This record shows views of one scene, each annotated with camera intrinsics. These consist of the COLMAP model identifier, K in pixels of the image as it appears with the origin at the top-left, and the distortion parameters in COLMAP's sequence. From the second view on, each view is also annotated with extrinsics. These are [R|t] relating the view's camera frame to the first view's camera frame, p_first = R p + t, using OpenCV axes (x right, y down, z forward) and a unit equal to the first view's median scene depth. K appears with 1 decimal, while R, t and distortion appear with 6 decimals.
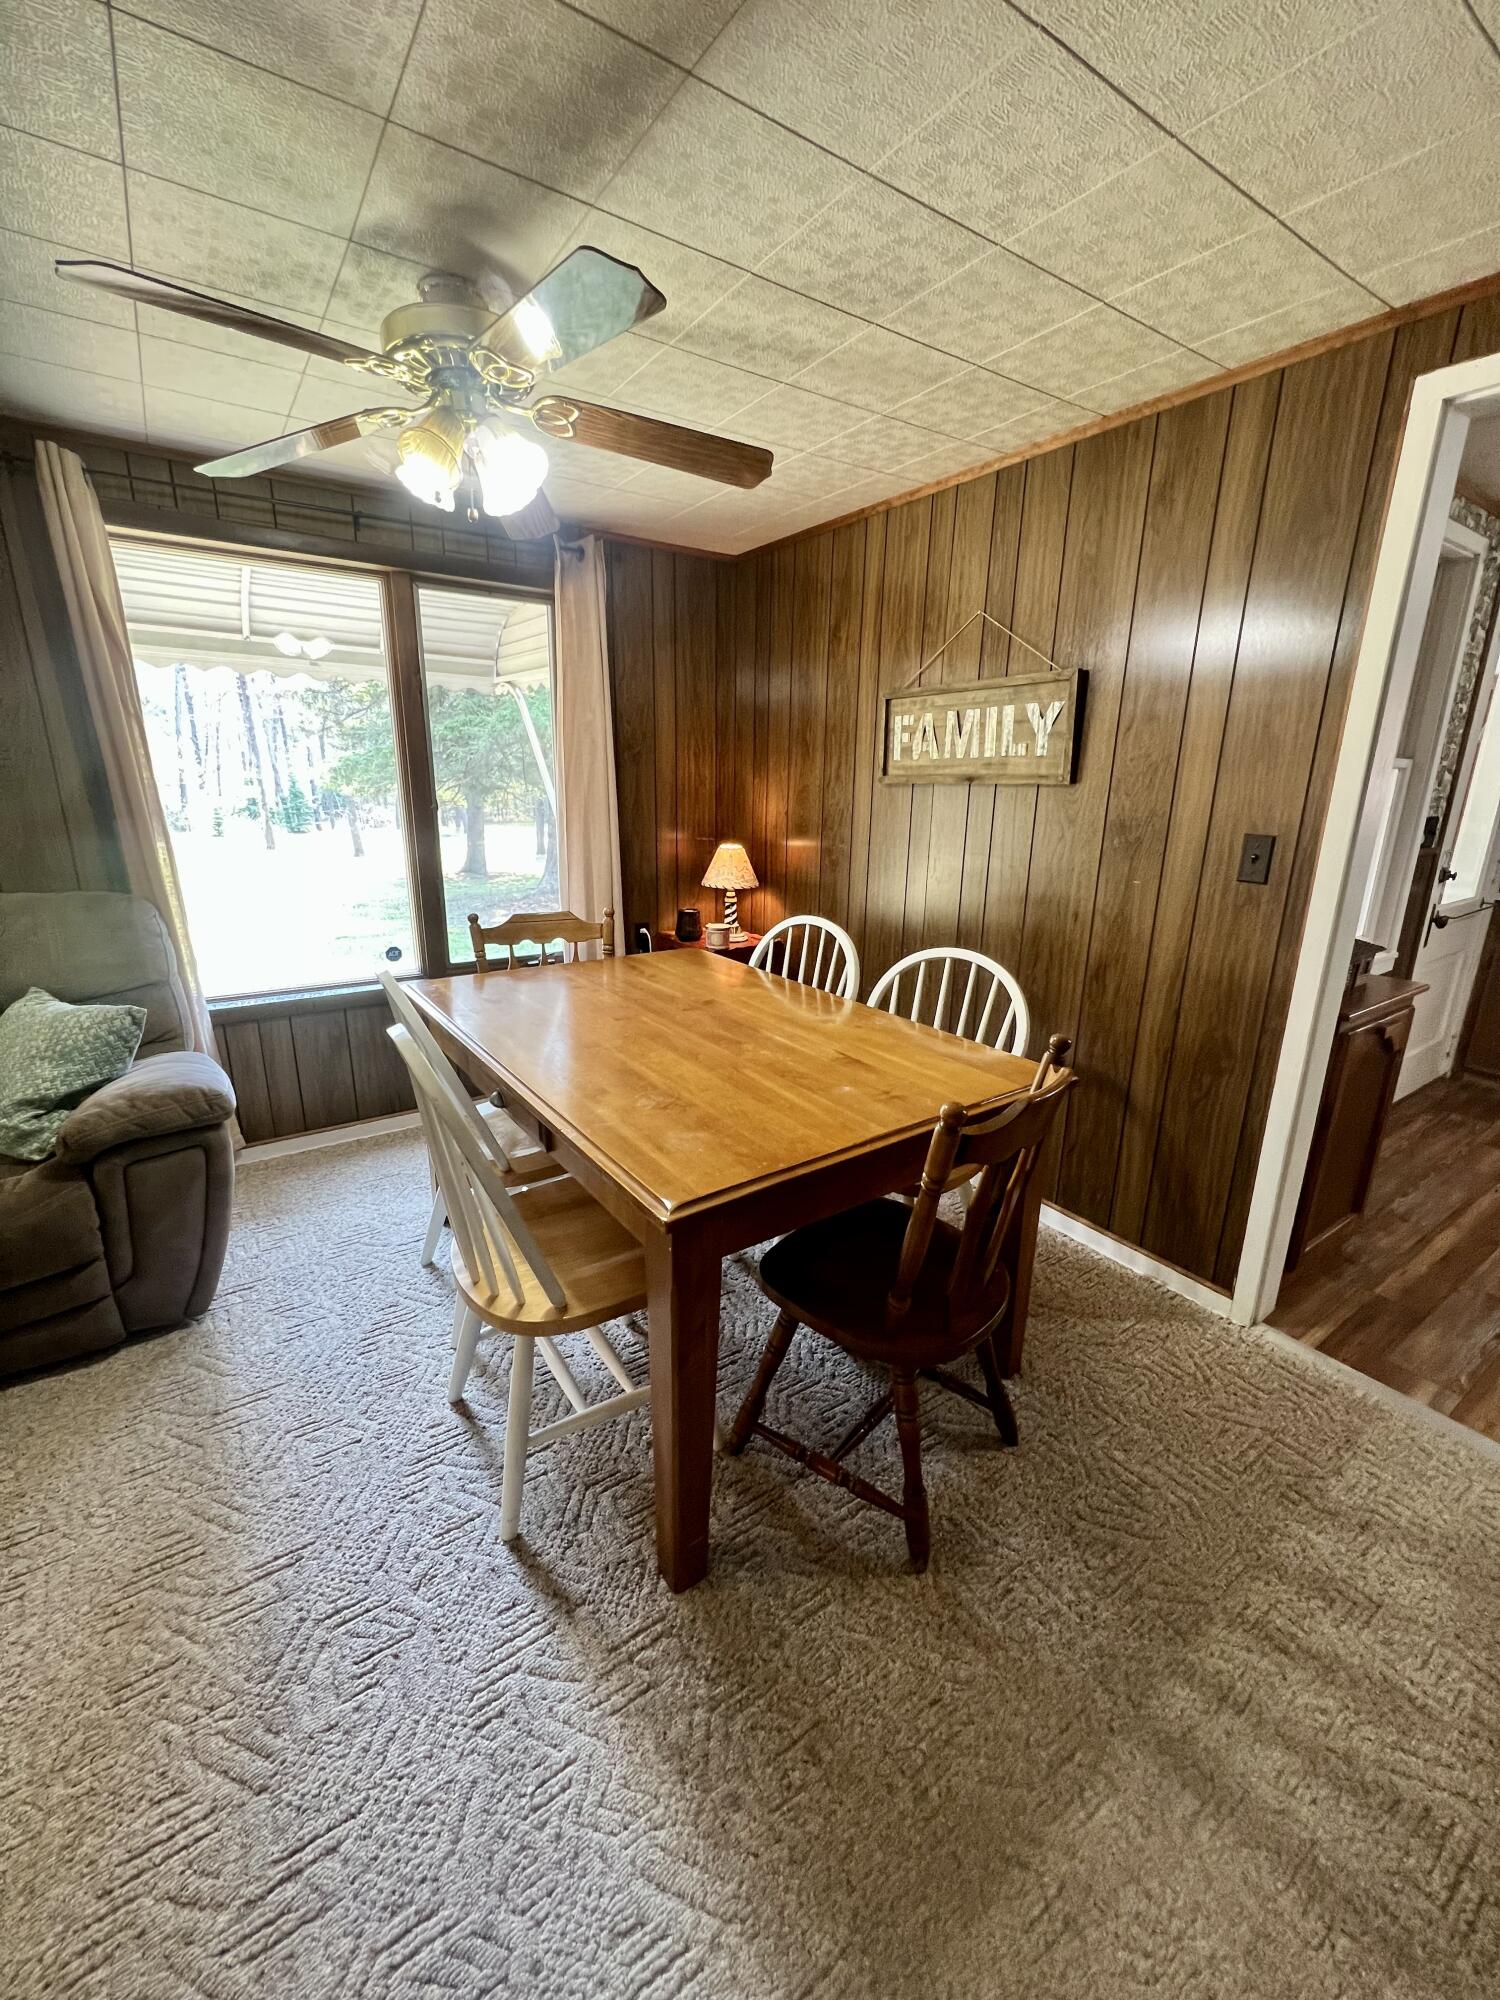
lens RADIAL K [[798.5, 0, 753.0], [0, 798.5, 999.6], [0, 0, 1]] dist [-0.002961, 0.001119]
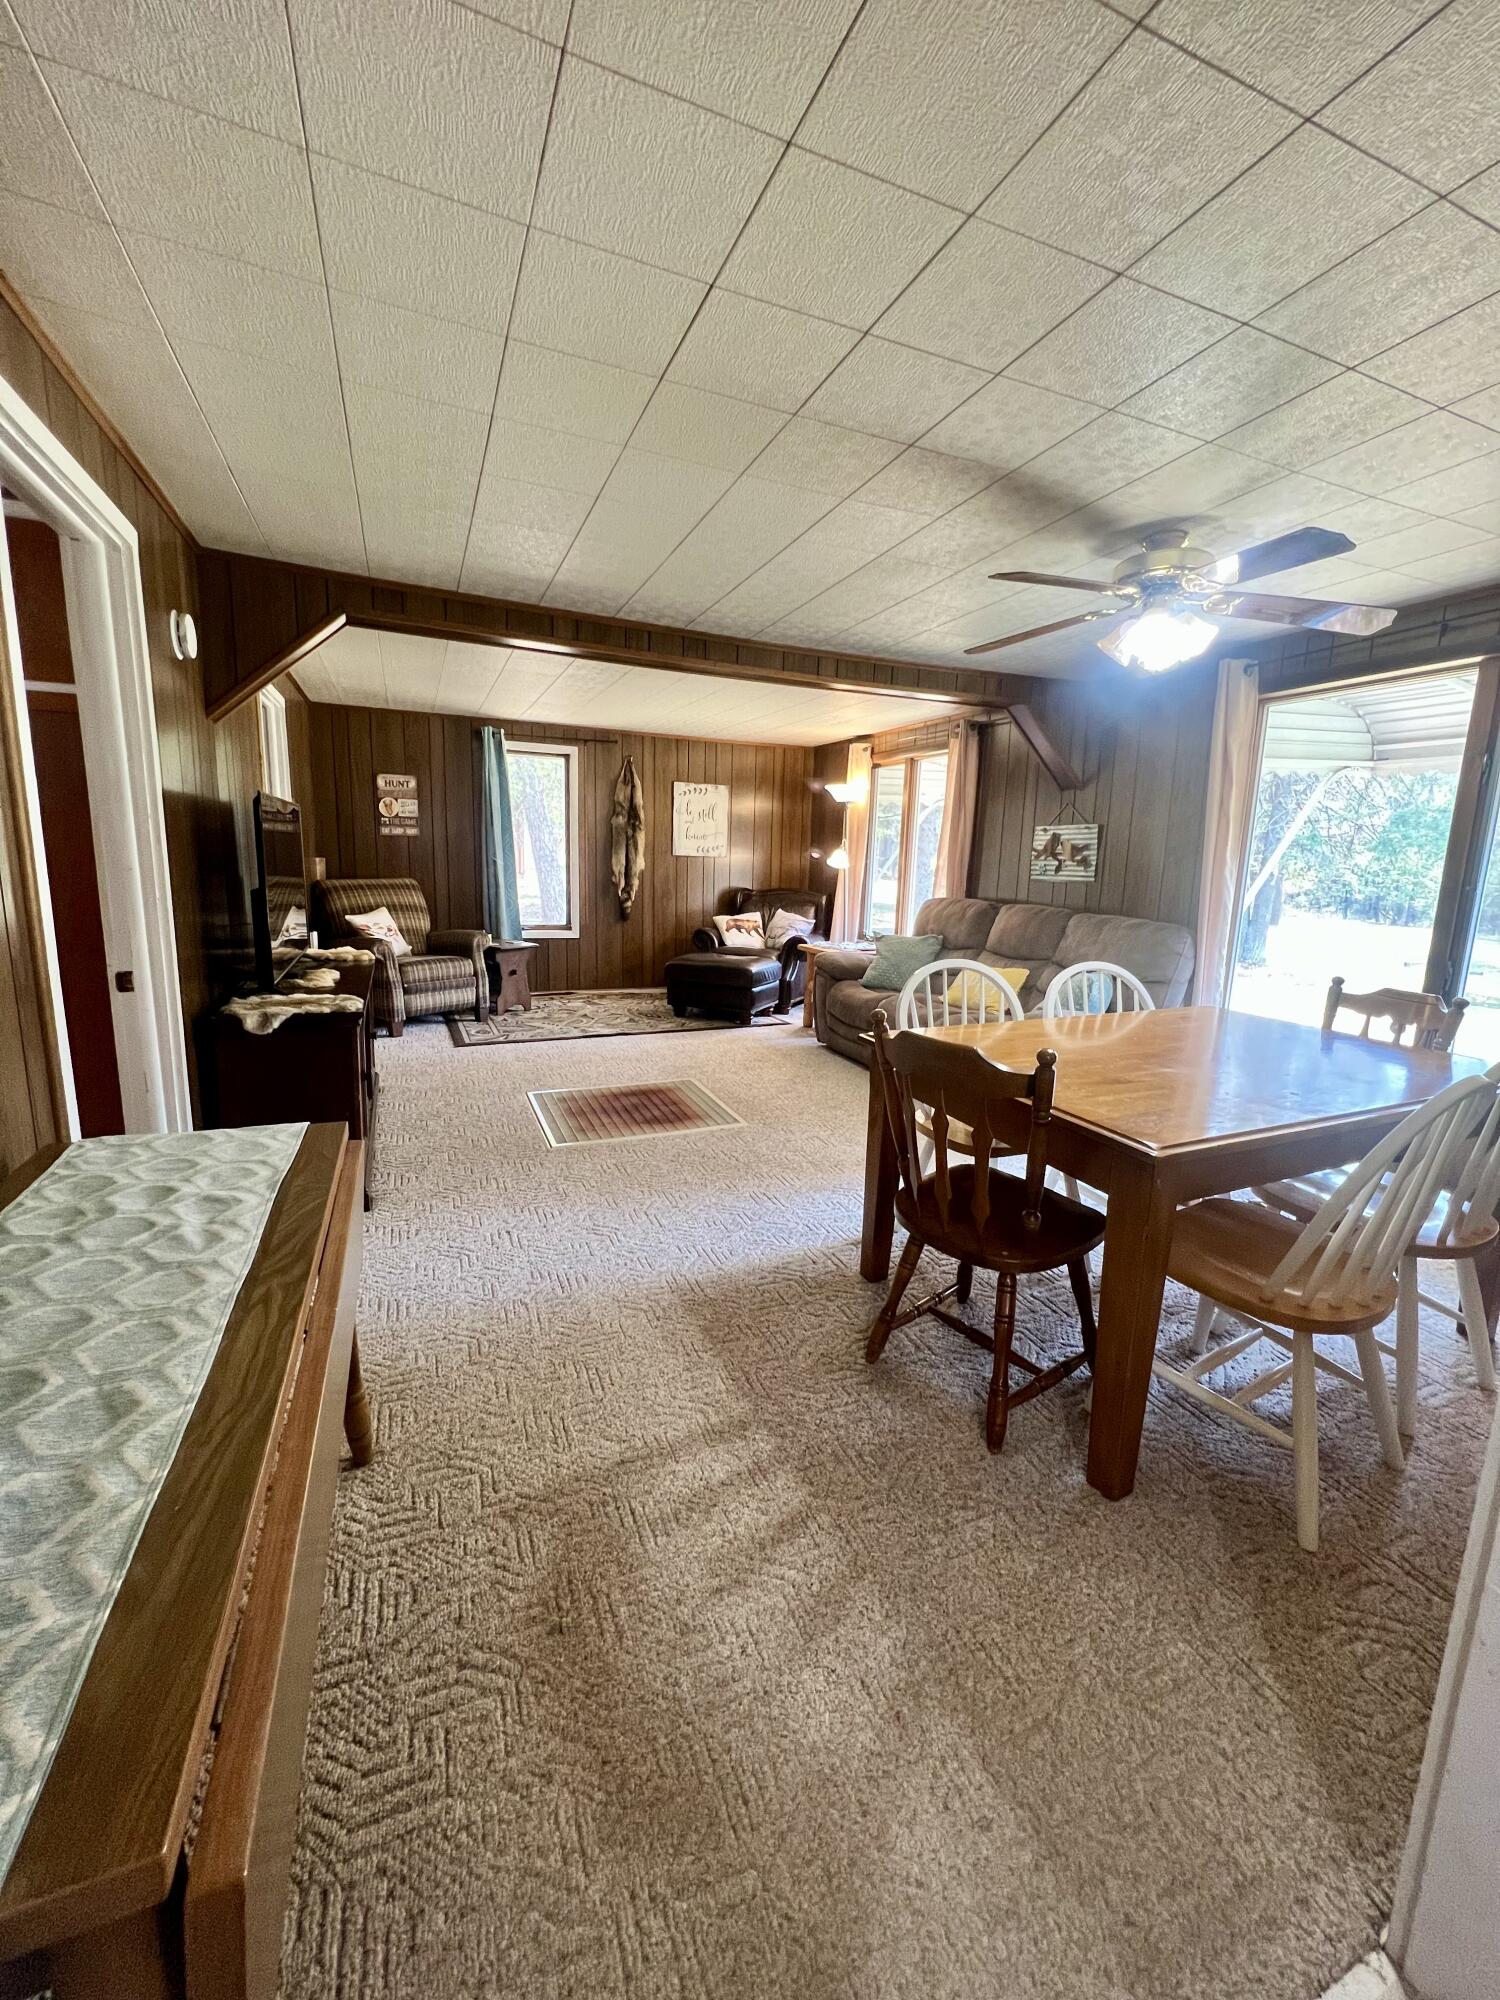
lens RADIAL K [[798.5, 0, 753.2], [0, 798.5, 989.3], [0, 0, 1]] dist [-0.002961, 0.001119]
pose [[-0.199111, 0.149187, -0.968555, 1.702825], [-0.295301, 0.933271, 0.204459, -0.161491], [0.934426, 0.326725, -0.141770, 0.866153]]
